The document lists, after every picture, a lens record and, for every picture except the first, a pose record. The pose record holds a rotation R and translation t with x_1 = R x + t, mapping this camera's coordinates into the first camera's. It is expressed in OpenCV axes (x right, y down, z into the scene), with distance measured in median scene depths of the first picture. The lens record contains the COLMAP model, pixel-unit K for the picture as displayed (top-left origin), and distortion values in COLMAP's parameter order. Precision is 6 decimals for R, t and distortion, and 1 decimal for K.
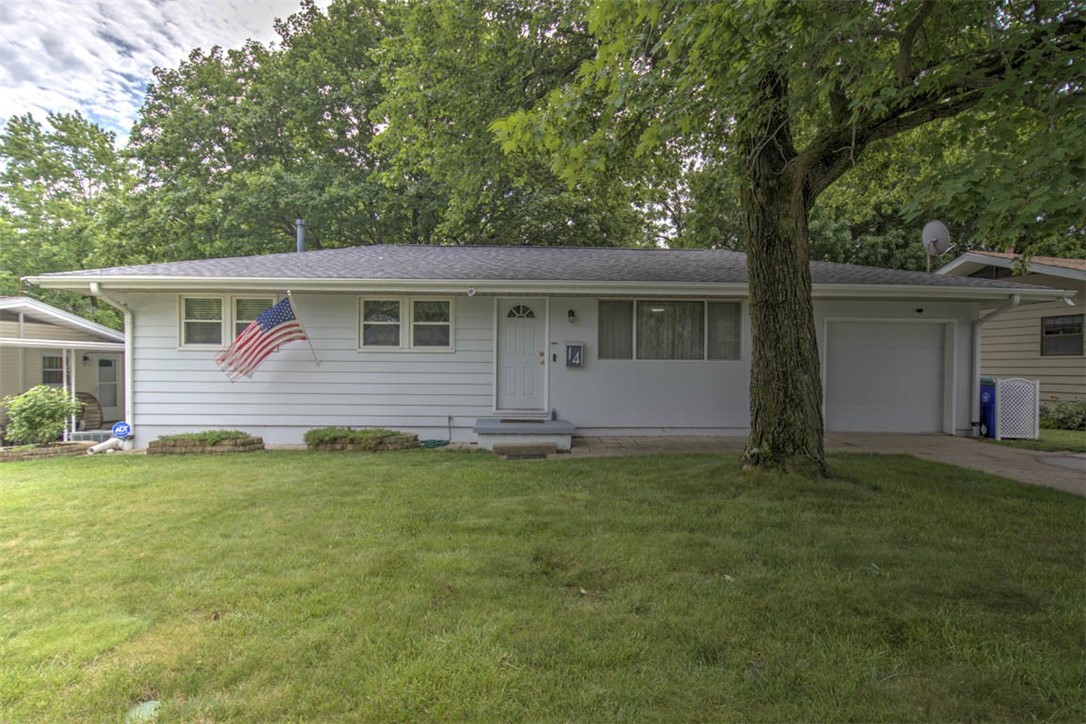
lens RADIAL K [[590.1, 0, 542.2], [0, 590.1, 366.8], [0, 0, 1]] dist [-0.000132, -0.000766]
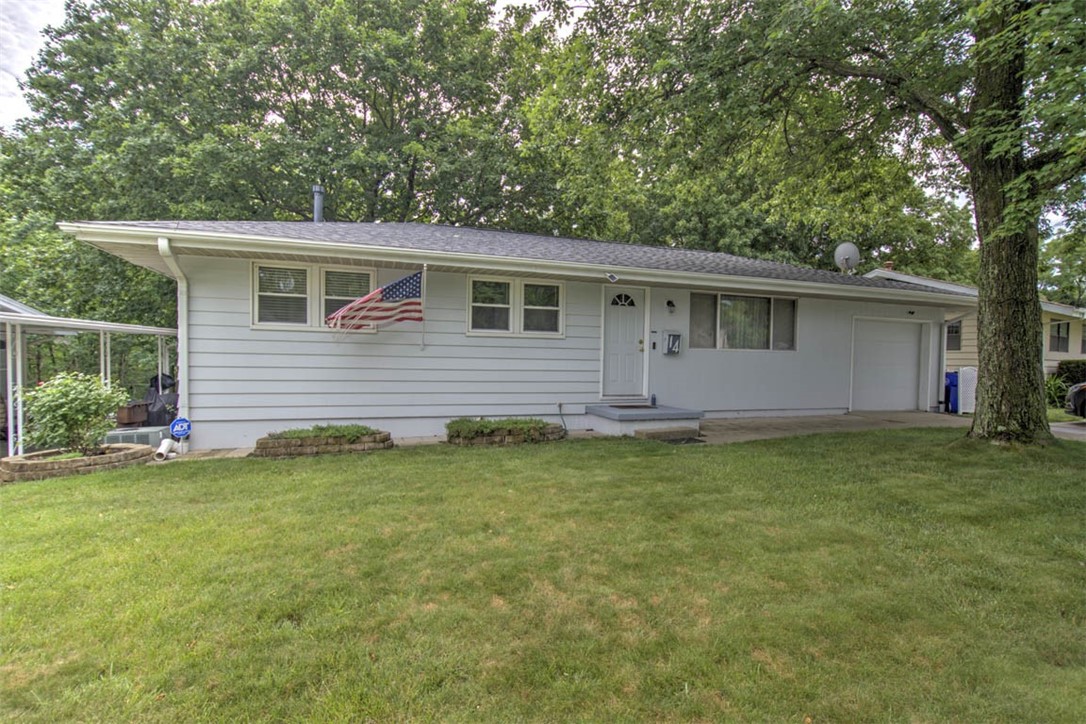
lens RADIAL K [[535.8, 0, 543.0], [0, 535.8, 360.6], [0, 0, 1]] dist [-0.004644, 0.000486]
pose [[0.950853, 0.007551, 0.309551, -0.458869], [-0.010335, 0.999920, 0.007355, 0.006389], [-0.309470, -0.010192, 0.950854, 0.164468]]
